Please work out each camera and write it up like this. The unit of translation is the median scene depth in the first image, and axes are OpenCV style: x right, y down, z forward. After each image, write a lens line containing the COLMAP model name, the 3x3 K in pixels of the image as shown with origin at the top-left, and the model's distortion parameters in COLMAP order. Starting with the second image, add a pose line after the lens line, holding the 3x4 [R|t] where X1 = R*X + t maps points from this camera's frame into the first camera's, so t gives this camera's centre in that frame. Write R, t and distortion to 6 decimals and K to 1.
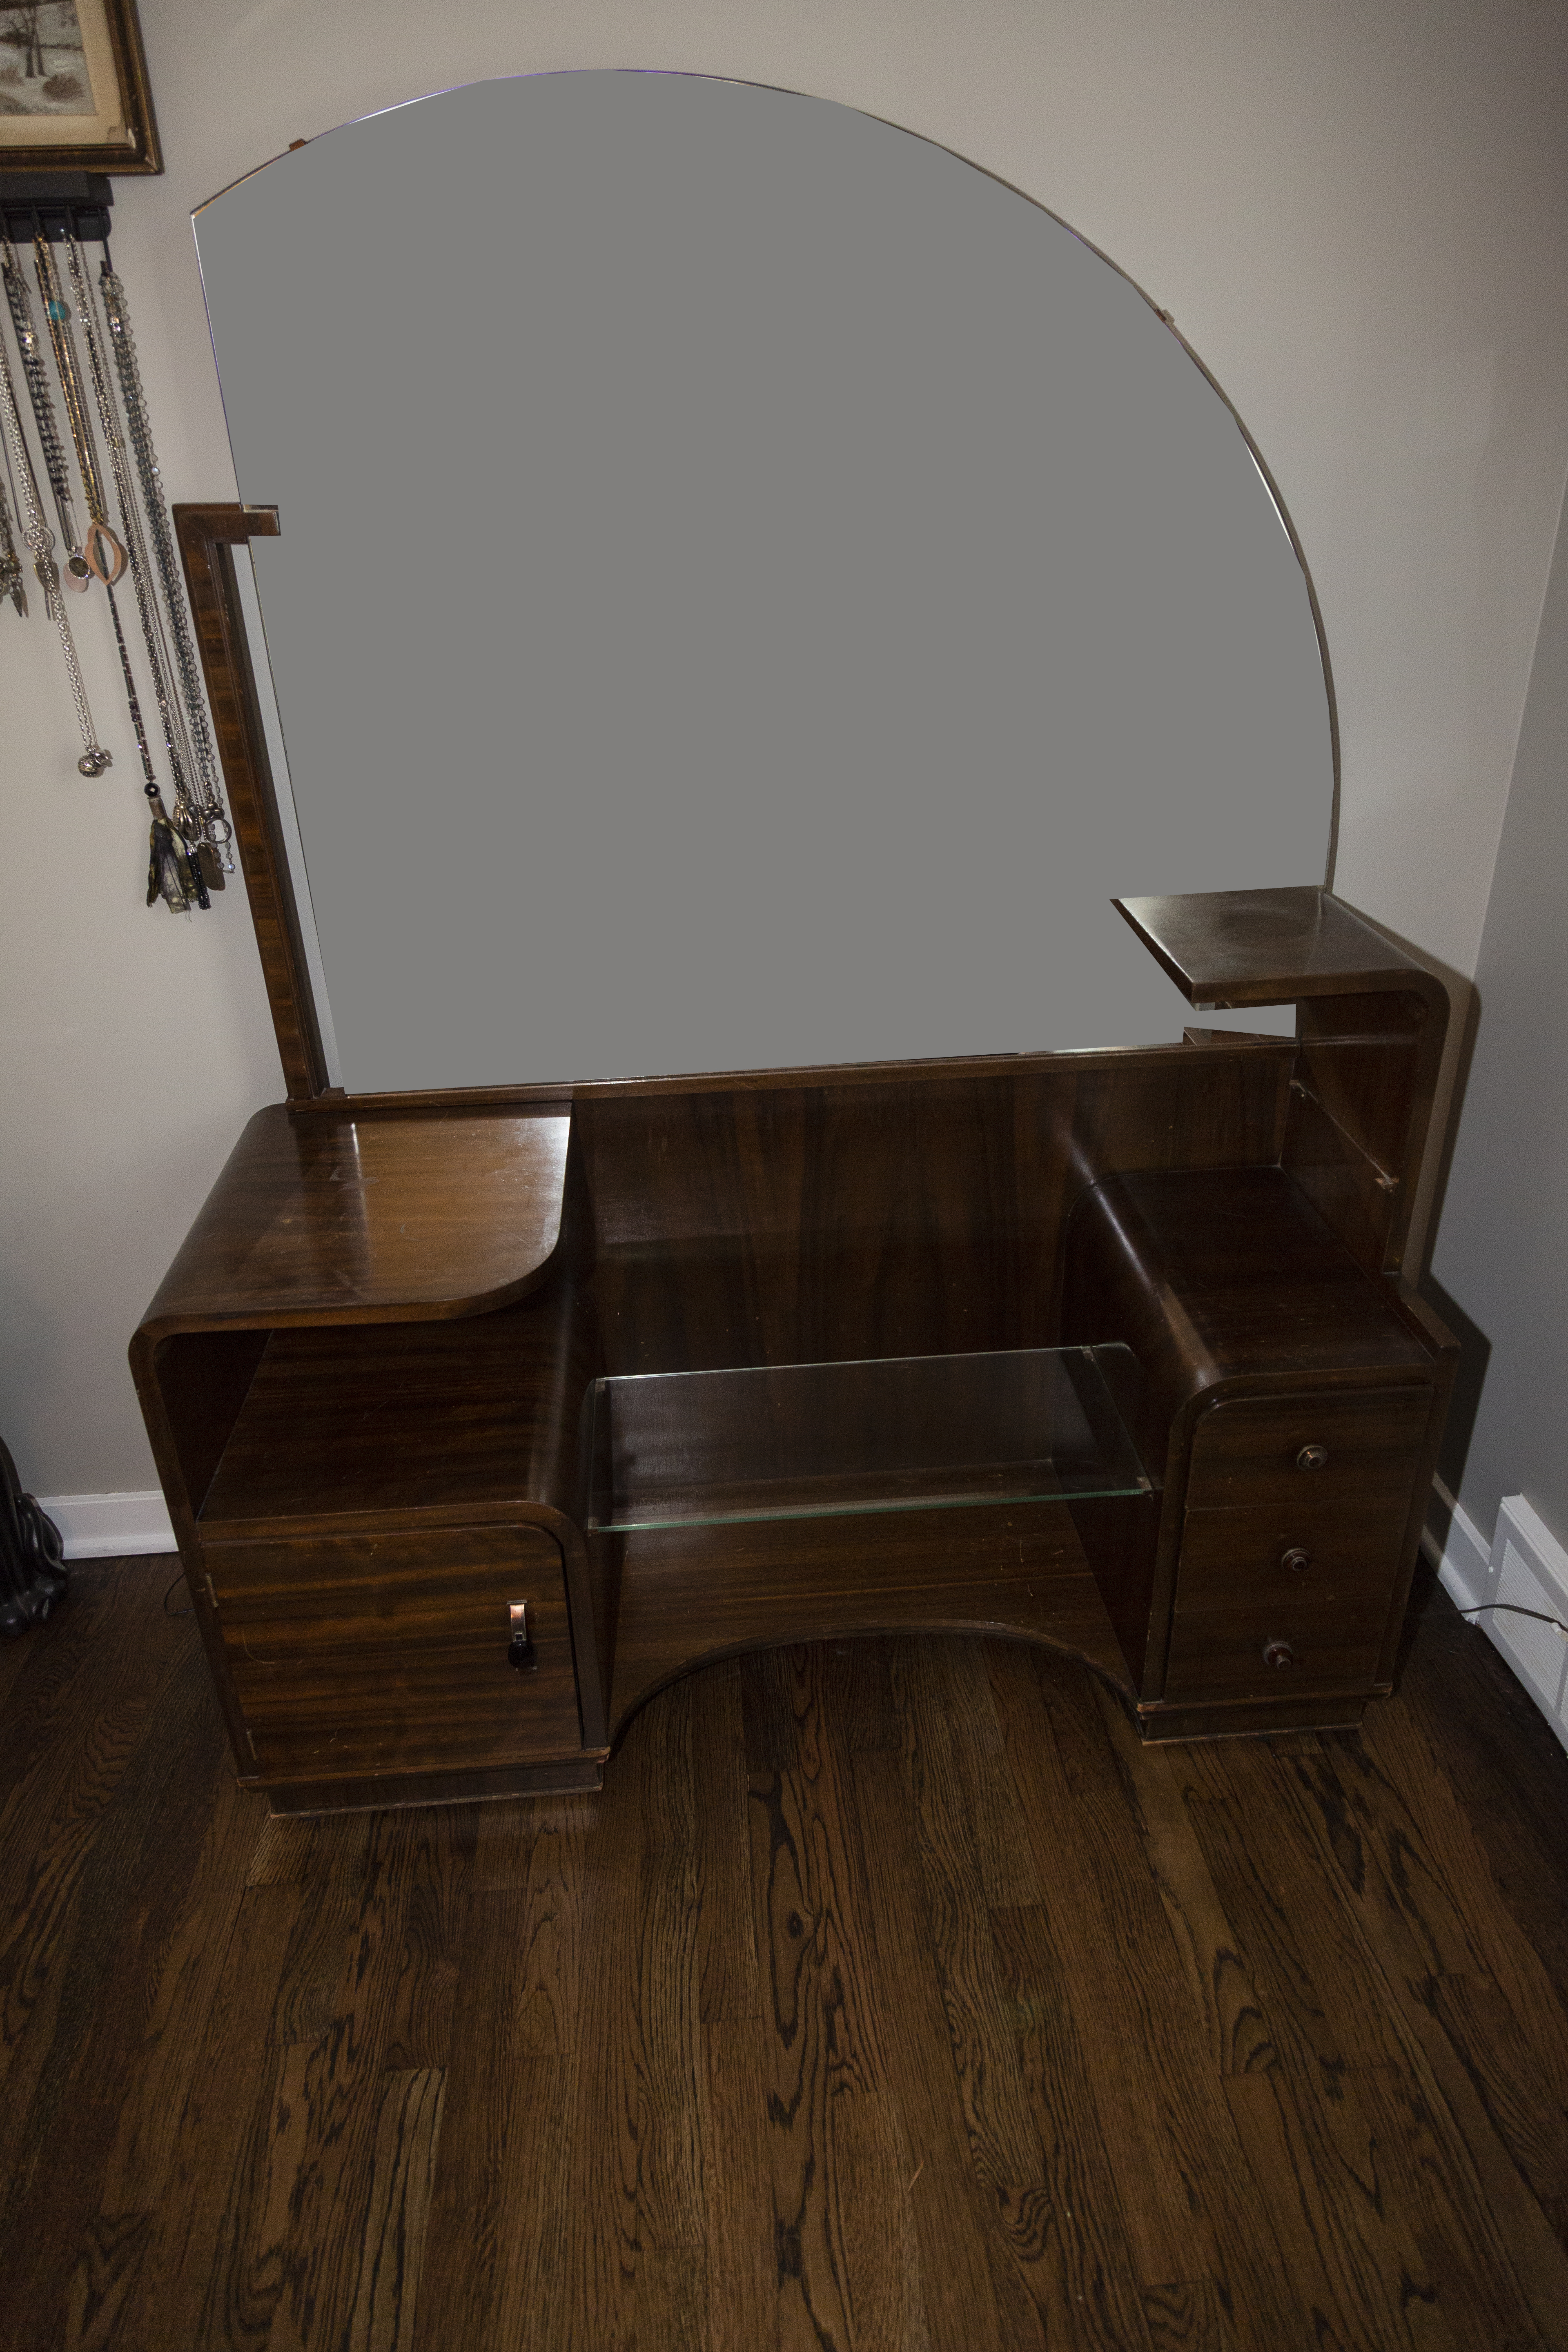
lens RADIAL K [[1533.6, 0, 801.6], [0, 1533.6, 1191.5], [0, 0, 1]] dist [0.002464, -0.001334]
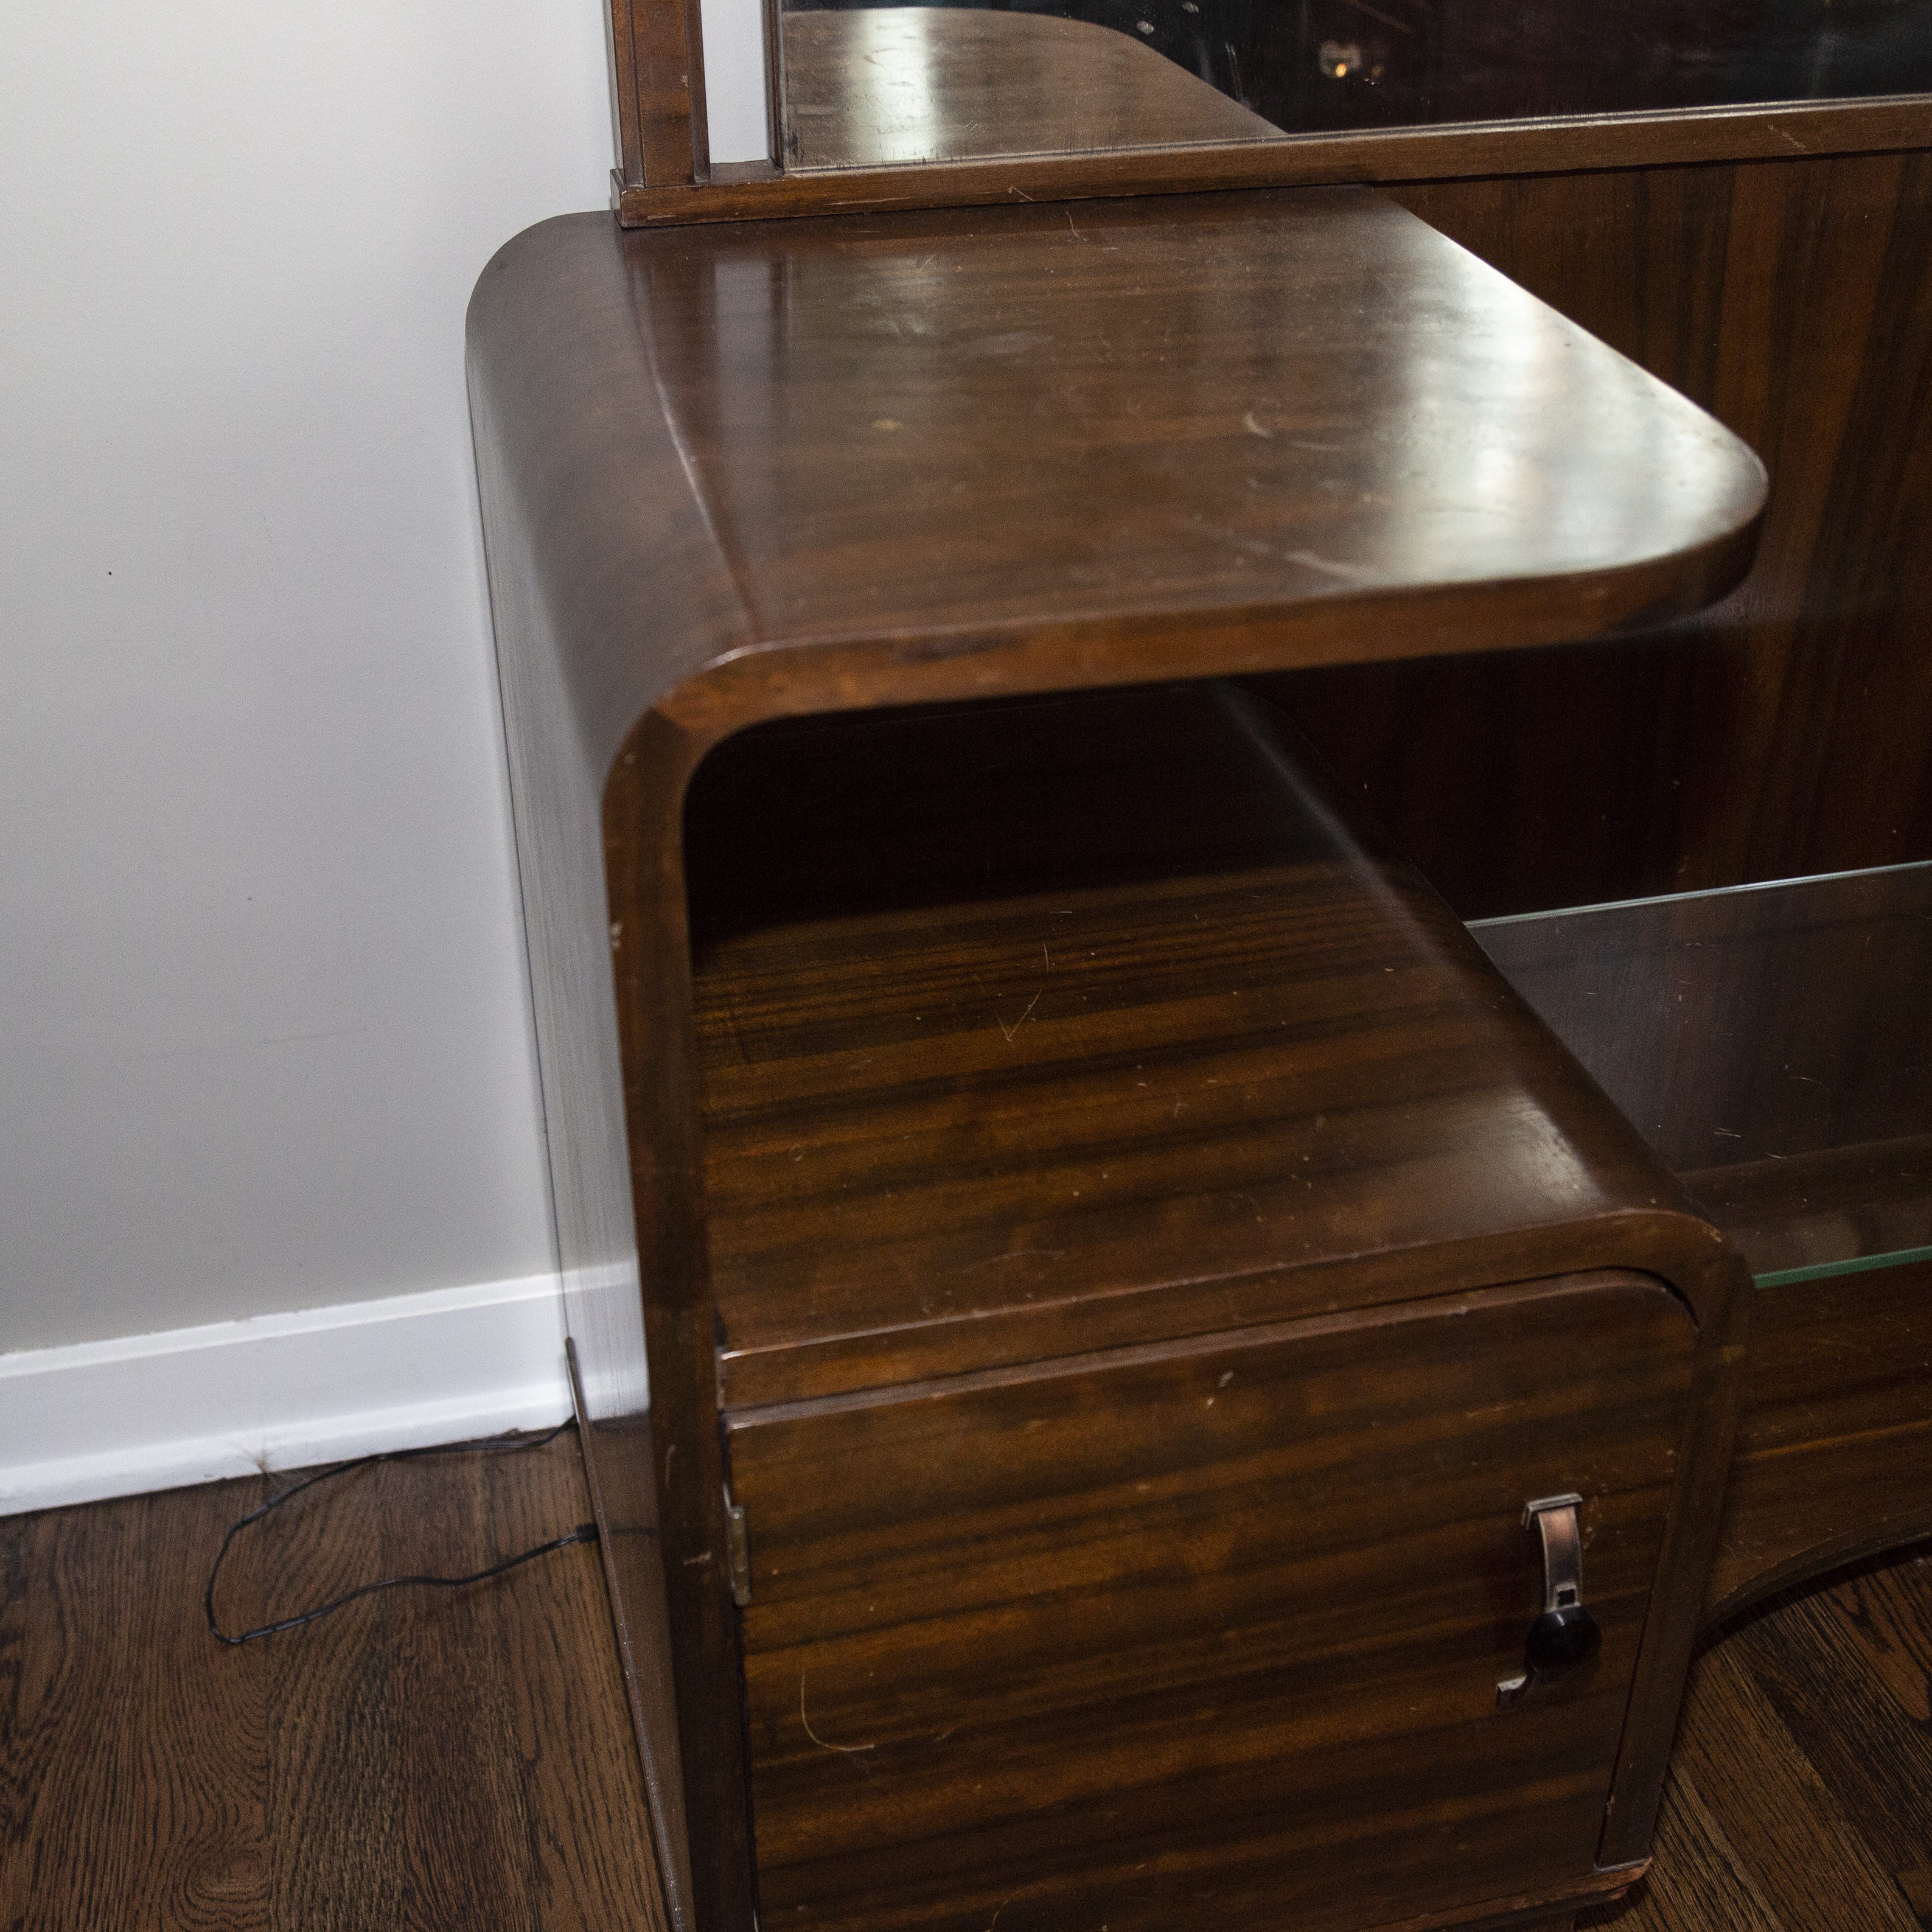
lens RADIAL K [[2526.3, 0, 994.1], [0, 2526.3, 1007.3], [0, 0, 1]] dist [-0.008467, 0.000000]
pose [[0.987044, -0.069675, 0.144534, -0.362019], [0.059750, 0.995620, 0.071914, 0.096542], [-0.148912, -0.062347, 0.986883, 0.416907]]
